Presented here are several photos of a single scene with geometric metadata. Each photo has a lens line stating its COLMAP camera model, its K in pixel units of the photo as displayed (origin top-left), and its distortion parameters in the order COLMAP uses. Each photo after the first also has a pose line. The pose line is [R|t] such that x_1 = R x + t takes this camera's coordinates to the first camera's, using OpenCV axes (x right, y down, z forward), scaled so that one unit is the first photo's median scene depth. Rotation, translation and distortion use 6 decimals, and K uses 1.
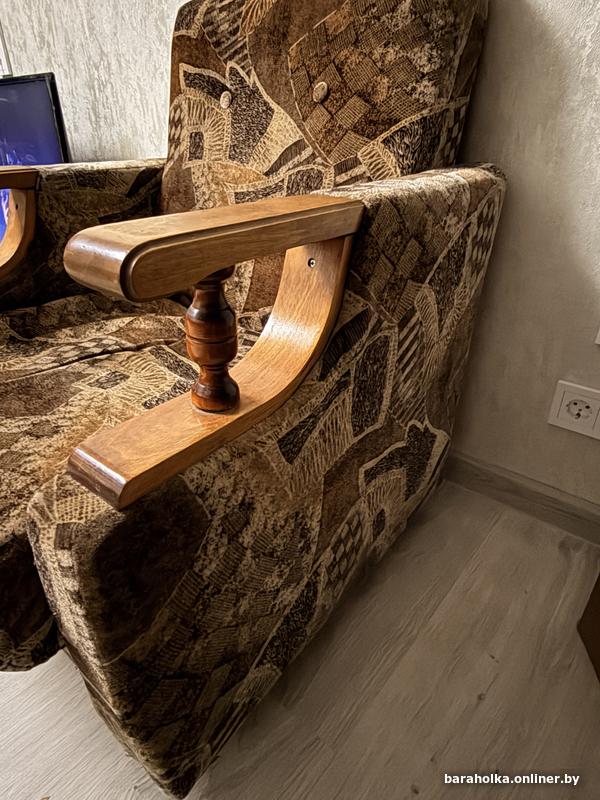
lens RADIAL K [[484.6, 0, 300.0], [0, 484.6, 400.0], [0, 0, 1]] dist [-0.021540, 0.001246]
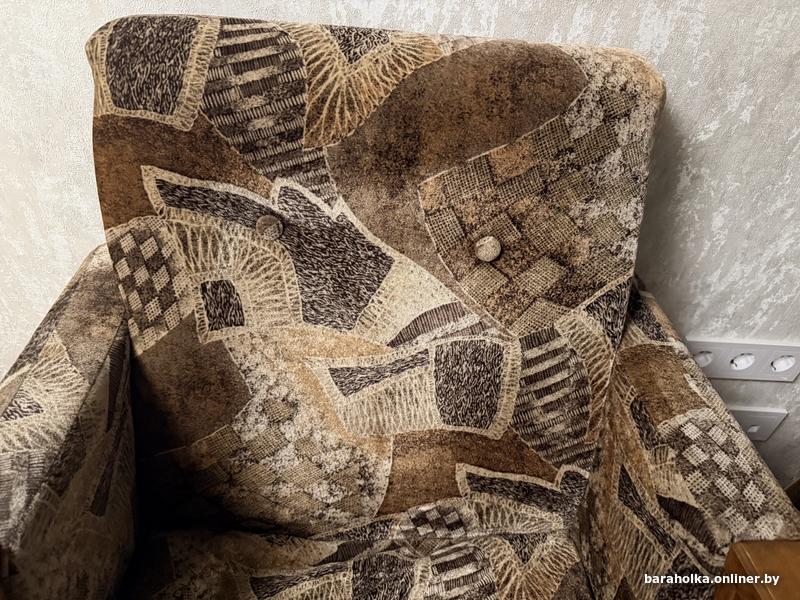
lens RADIAL K [[569.7, 0, 400.0], [0, 569.7, 300.0], [0, 0, 1]] dist [0.116696, -0.250807]
pose [[0.746859, -0.345244, 0.568338, -0.513847], [0.246620, 0.937521, 0.245424, -0.752363], [-0.617560, -0.043133, 0.785340, 0.394874]]
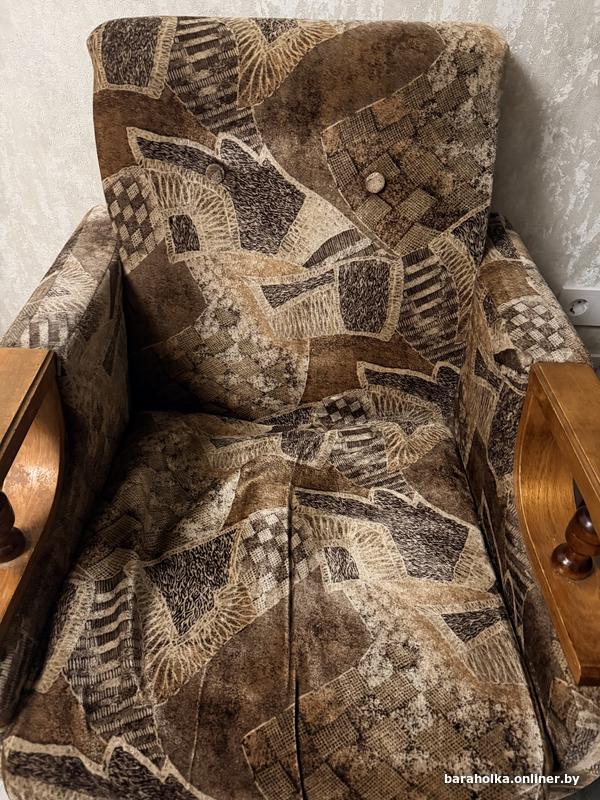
lens RADIAL K [[569.7, 0, 295.4], [0, 569.7, 405.4], [0, 0, 1]] dist [0.116696, -0.250807]
pose [[0.794753, -0.400360, 0.456157, -0.716154], [0.282224, 0.909158, 0.306237, -0.592270], [-0.537324, -0.114644, 0.835547, 0.087436]]
